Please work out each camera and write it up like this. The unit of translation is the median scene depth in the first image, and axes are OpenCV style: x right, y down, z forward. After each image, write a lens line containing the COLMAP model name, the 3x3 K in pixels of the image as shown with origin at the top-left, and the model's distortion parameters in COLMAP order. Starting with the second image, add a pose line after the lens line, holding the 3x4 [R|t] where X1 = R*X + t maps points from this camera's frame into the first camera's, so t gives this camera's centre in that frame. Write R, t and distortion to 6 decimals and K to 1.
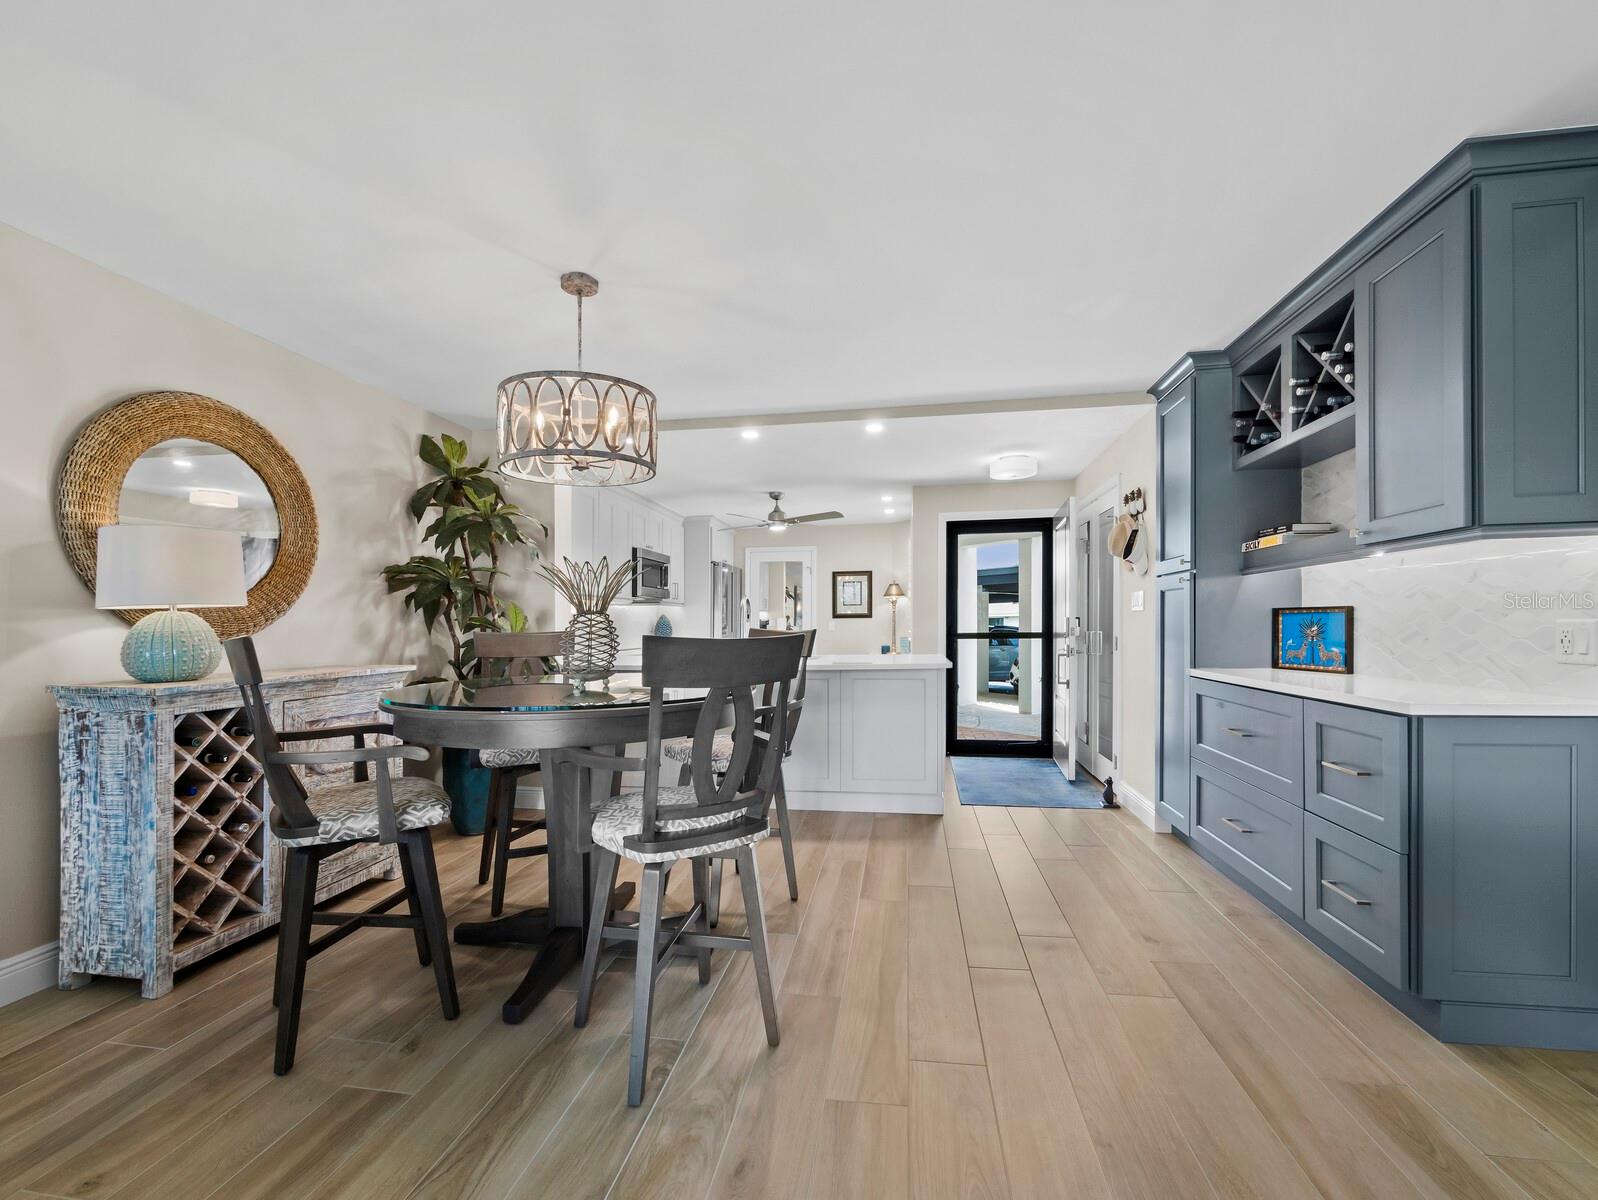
lens RADIAL K [[679.7, 0, 792.5], [0, 679.7, 624.5], [0, 0, 1]] dist [-0.010177, 0.002670]
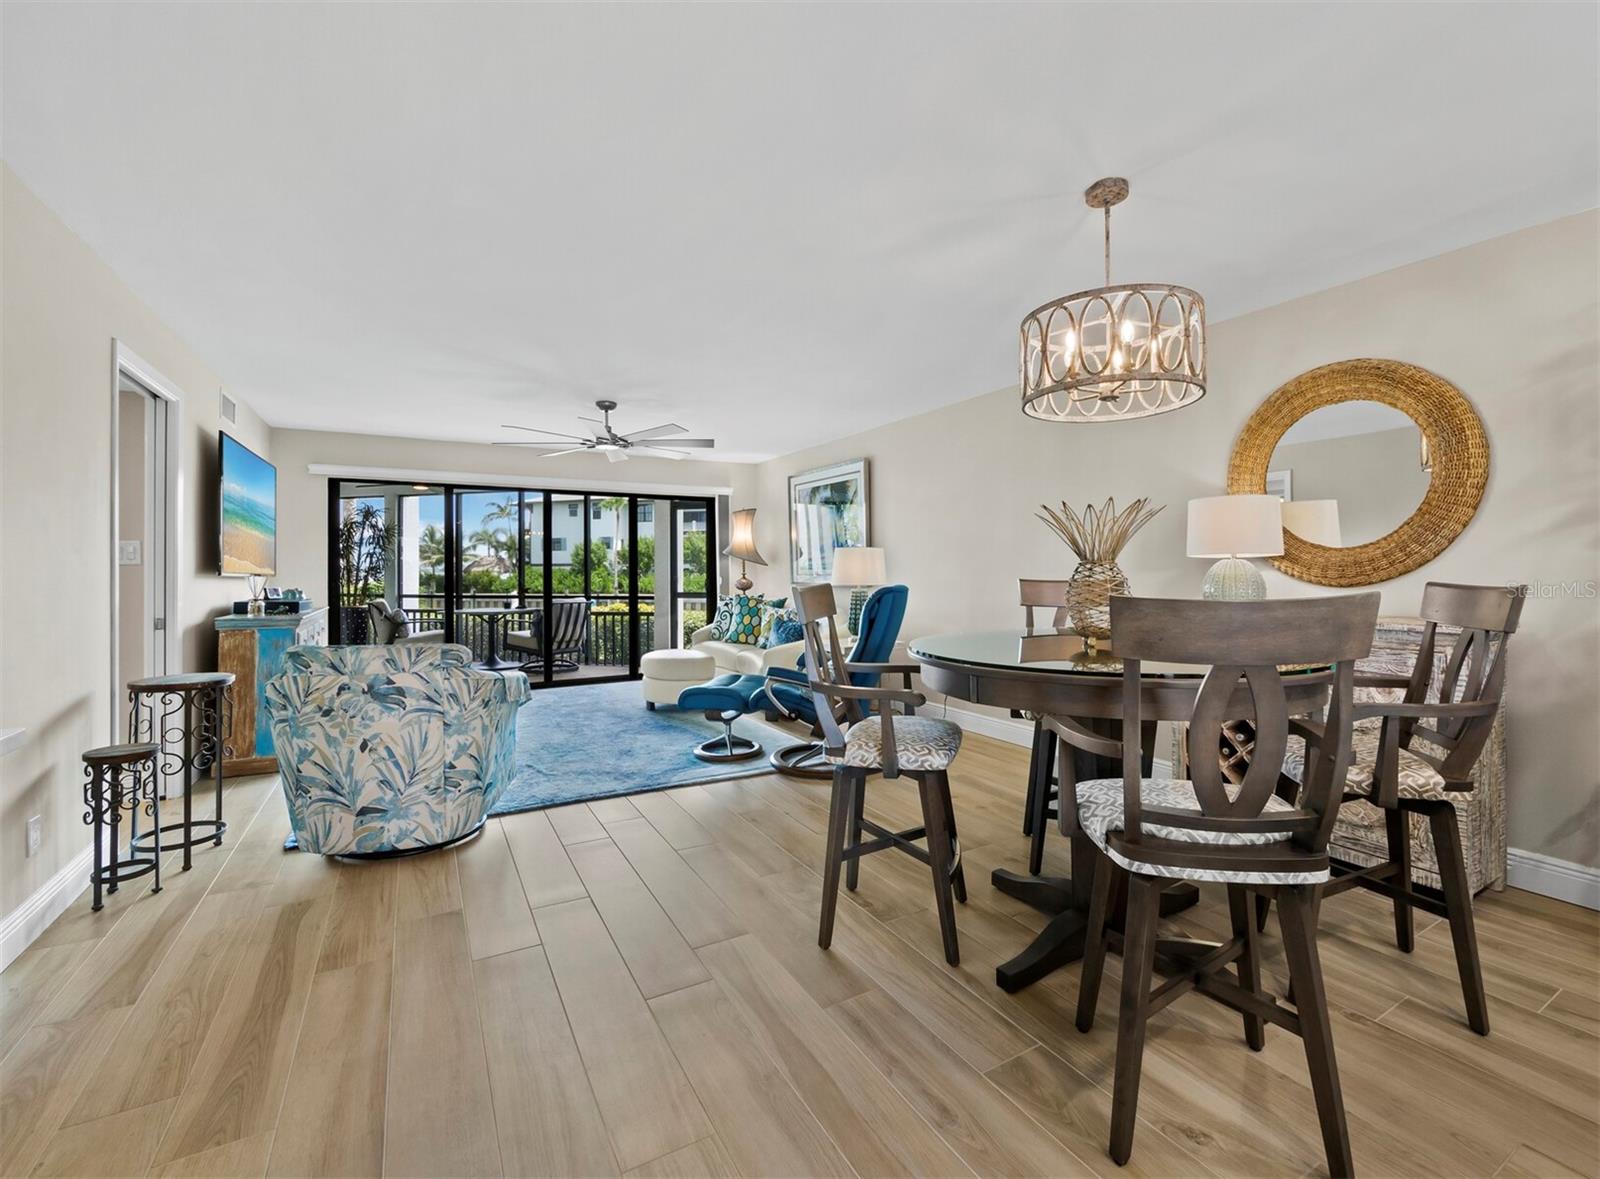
lens RADIAL K [[695.9, 0, 813.5], [0, 695.9, 564.4], [0, 0, 1]] dist [-0.001877, -0.001309]
pose [[-0.773795, 0.008358, -0.633381, 0.223217], [0.011981, 0.999927, -0.001442, -0.006511], [0.633323, -0.008704, -0.773838, 0.573843]]
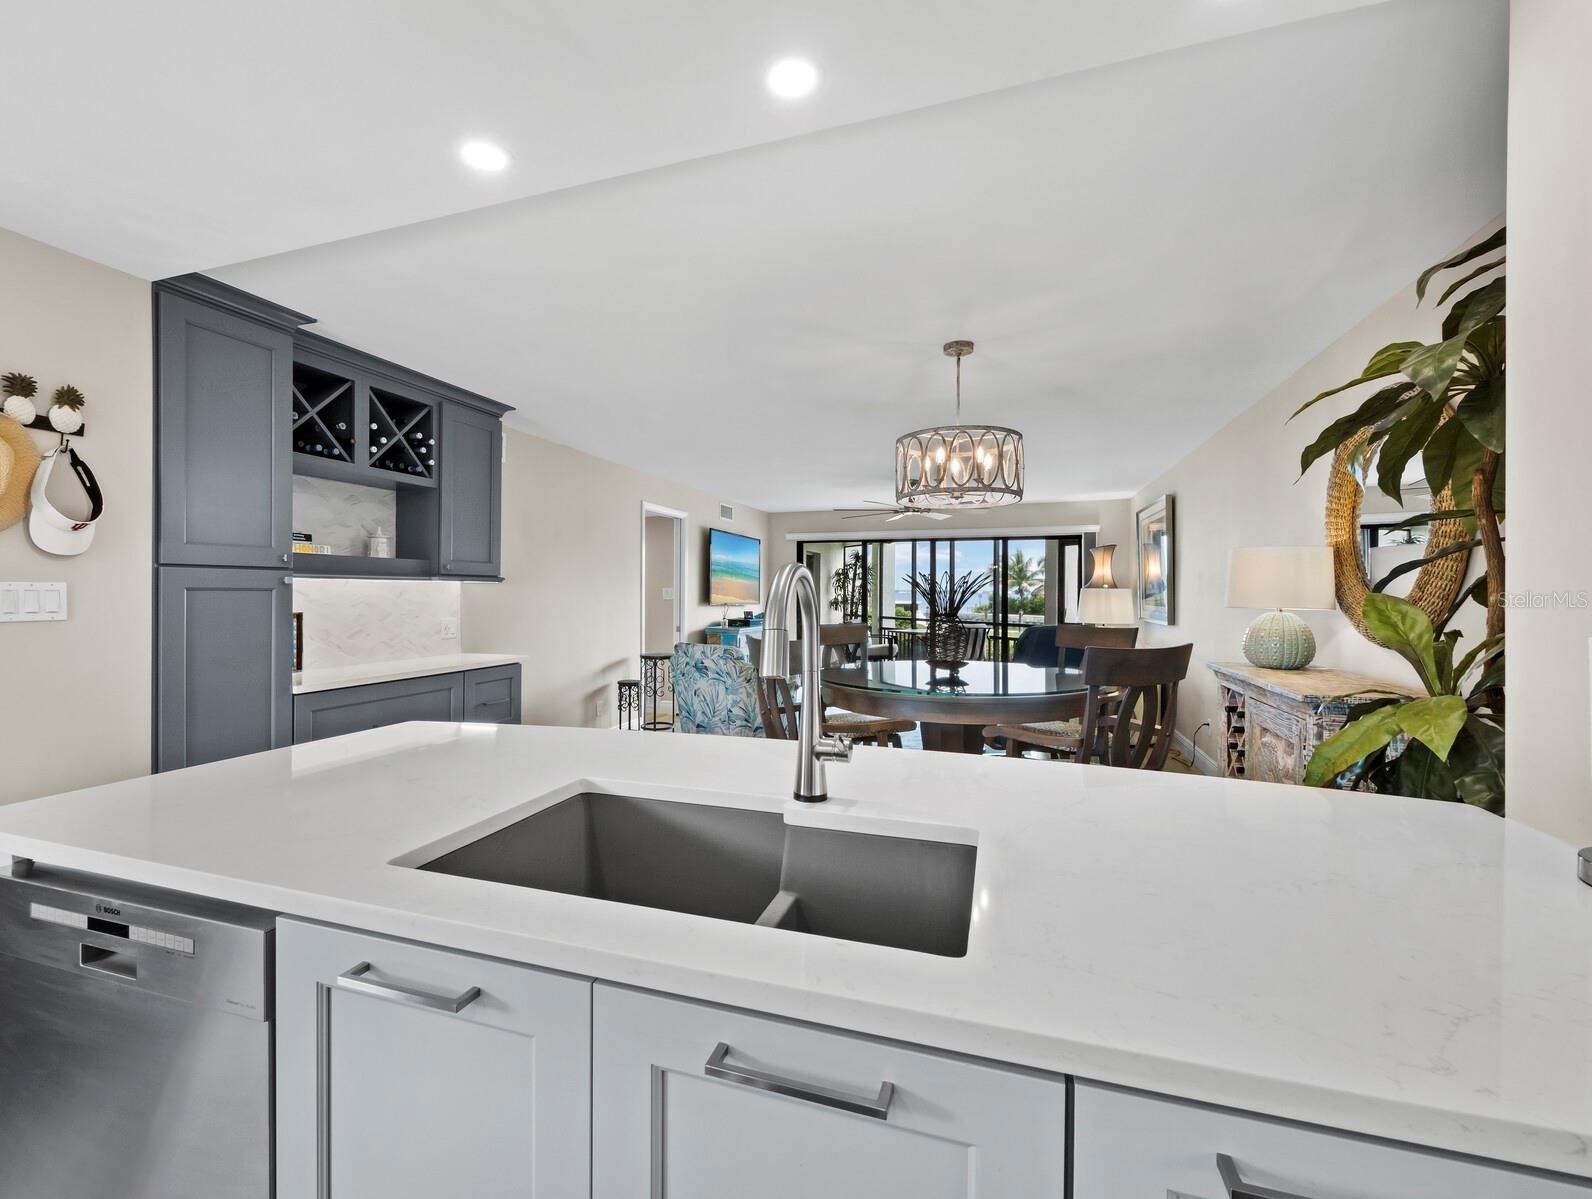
lens RADIAL K [[677.2, 0, 758.0], [0, 677.2, 587.7], [0, 0, 1]] dist [-0.010177, 0.002670]
pose [[-0.982644, 0.009542, 0.185258, -0.075182], [0.007923, 0.999924, -0.009477, -0.022829], [-0.185334, -0.007845, -0.982644, 0.897412]]
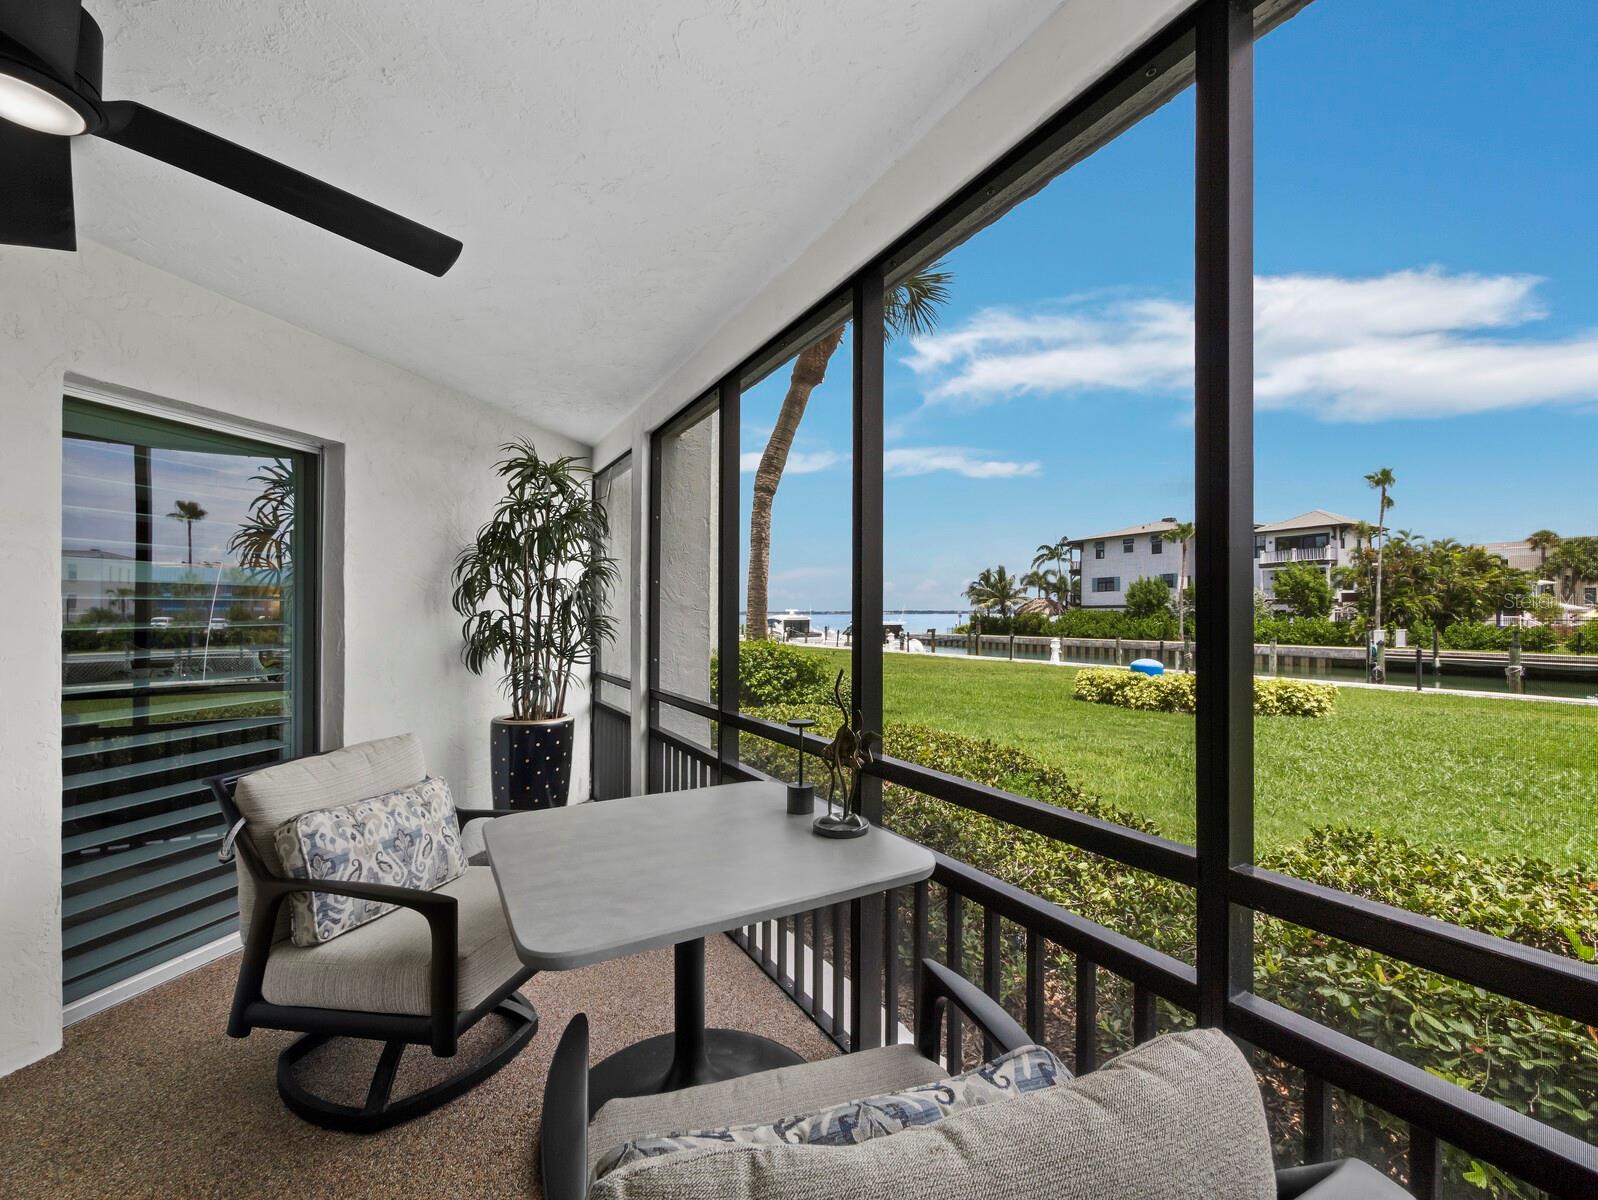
lens RADIAL K [[679.7, 0, 794.5], [0, 679.7, 610.1], [0, 0, 1]] dist [-0.010177, 0.002670]
pose [[-0.994499, 0.013797, 0.103833, -0.251257], [0.013191, 0.999892, -0.006521, -0.015315], [-0.103912, -0.005115, -0.994573, -0.699287]]
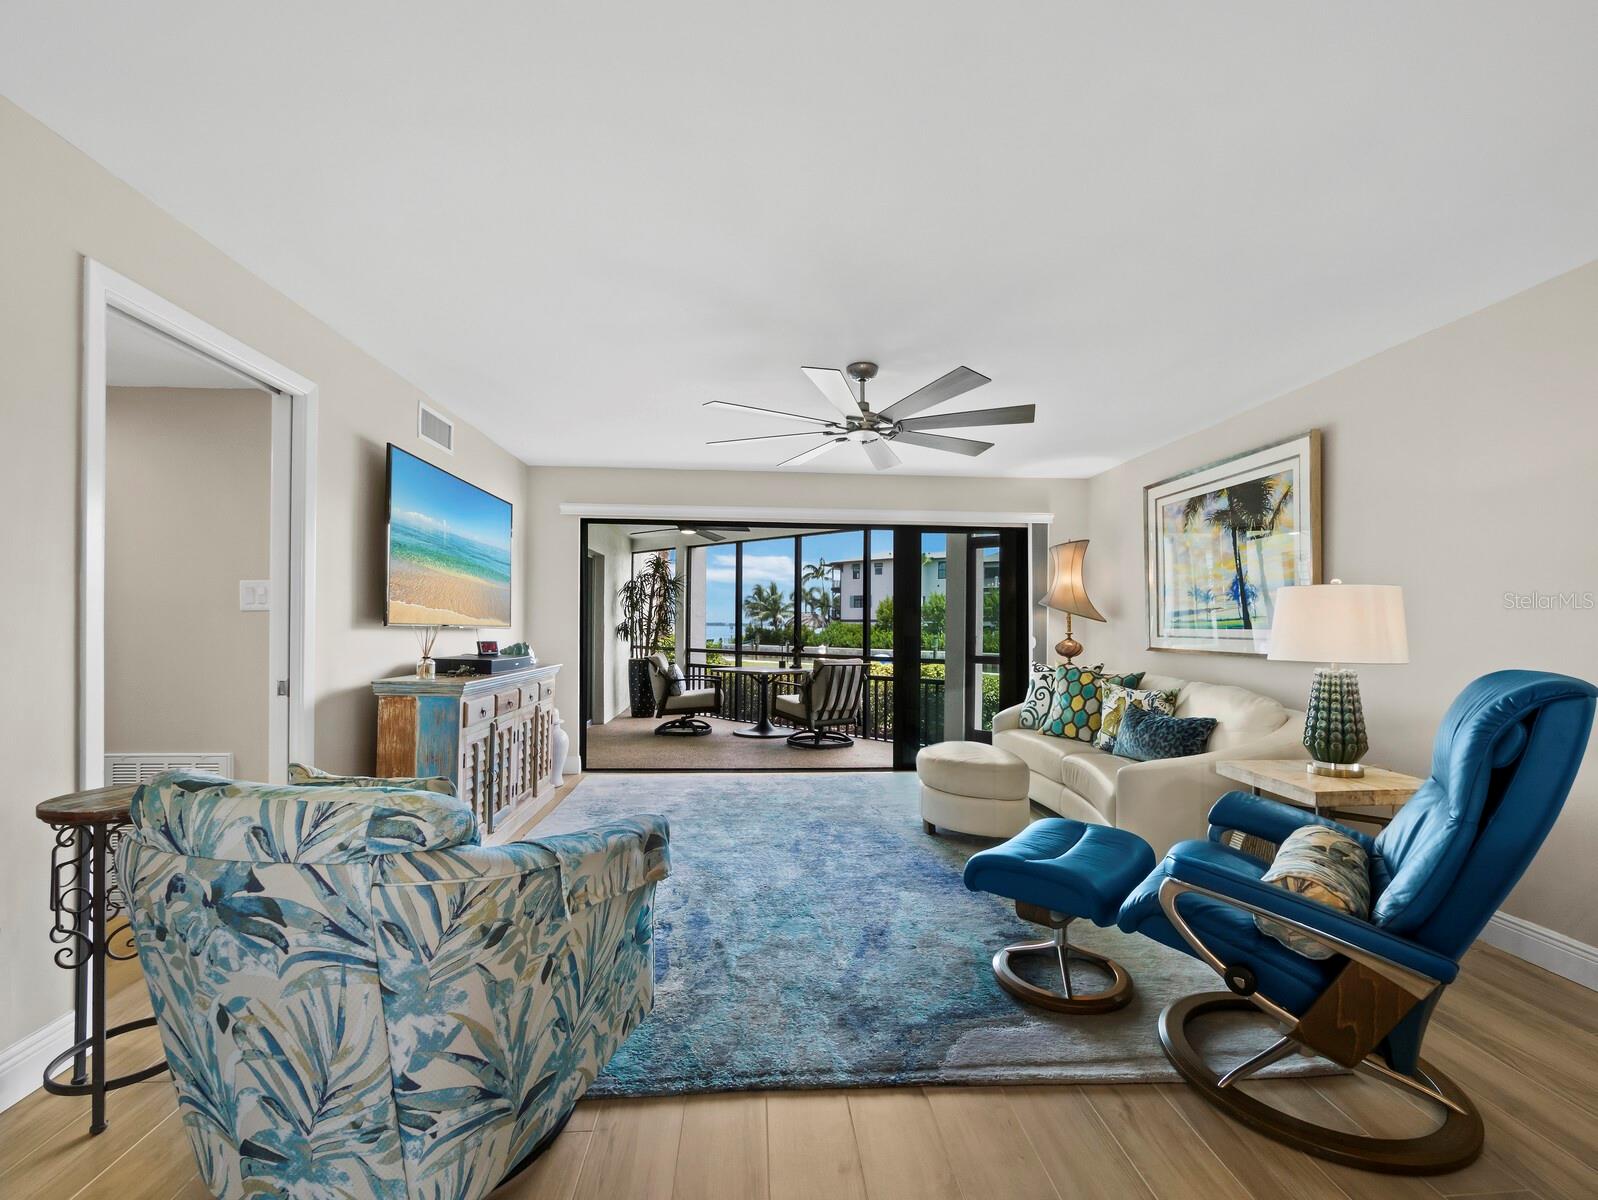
lens RADIAL K [[679.7, 0, 800.6], [0, 679.7, 628.7], [0, 0, 1]] dist [-0.010177, 0.002670]
pose [[-0.971929, 0.002021, -0.235267, 0.055699], [0.000526, 0.999979, 0.006416, -0.004674], [0.235275, 0.006112, -0.971910, 0.273325]]
